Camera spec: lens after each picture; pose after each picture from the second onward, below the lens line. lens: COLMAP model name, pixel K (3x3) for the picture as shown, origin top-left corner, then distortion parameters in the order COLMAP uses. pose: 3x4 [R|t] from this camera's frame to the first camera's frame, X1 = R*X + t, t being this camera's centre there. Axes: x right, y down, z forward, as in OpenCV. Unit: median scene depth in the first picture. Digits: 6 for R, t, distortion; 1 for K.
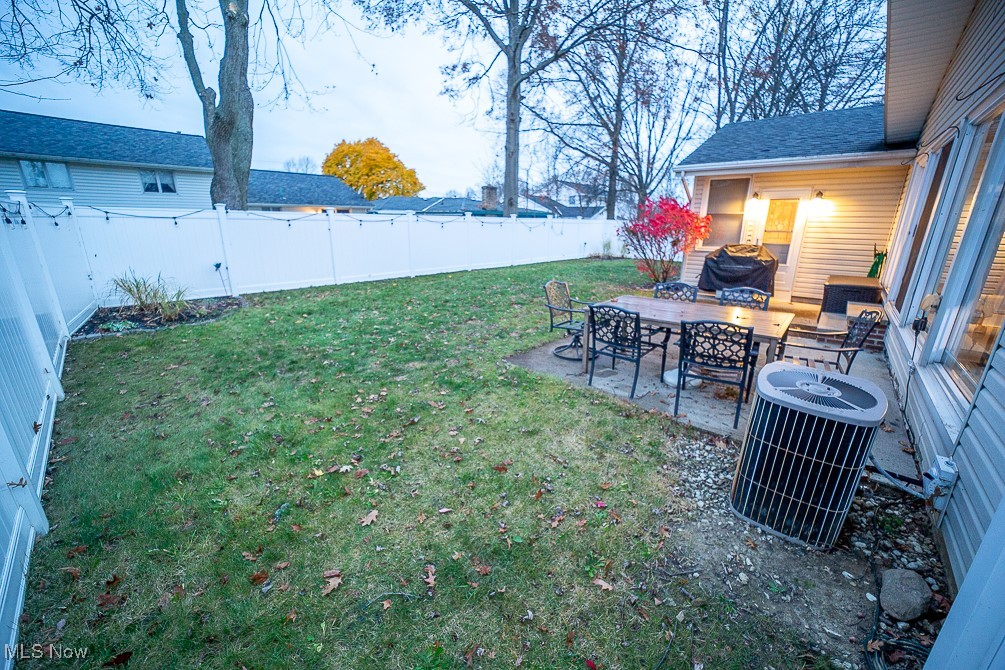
lens RADIAL K [[387.8, 0, 502.5], [0, 387.8, 335.0], [0, 0, 1]] dist [-0.019461, 0.000196]
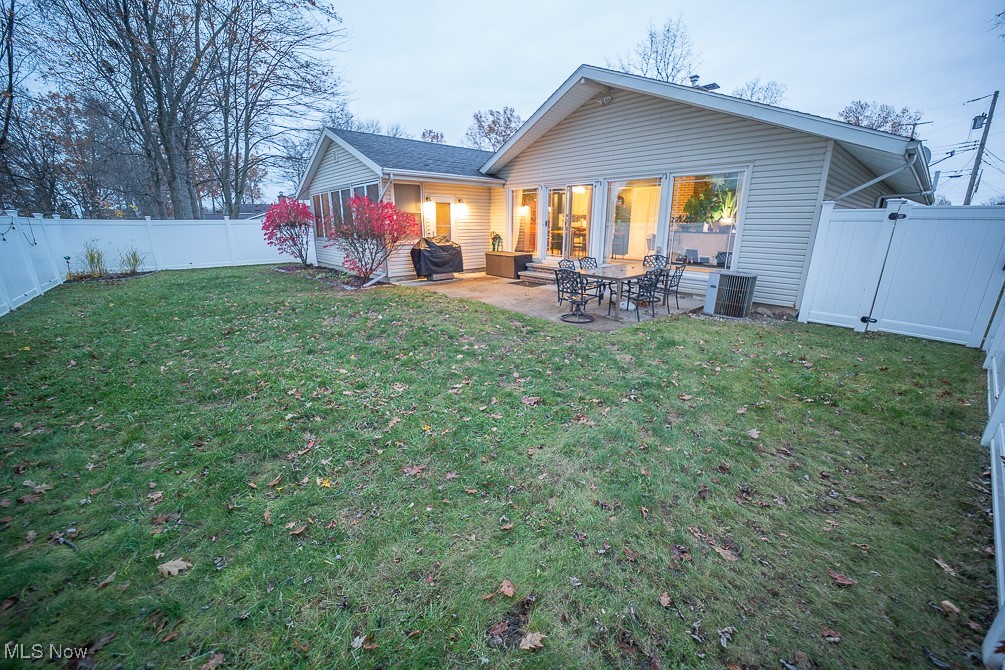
lens RADIAL K [[387.8, 0, 502.5], [0, 387.8, 335.0], [0, 0, 1]] dist [-0.019461, 0.000196]
pose [[0.133738, -0.277375, 0.951408, -0.703866], [0.278310, 0.931910, 0.232568, -0.174606], [-0.951135, 0.233683, 0.201828, 0.623293]]
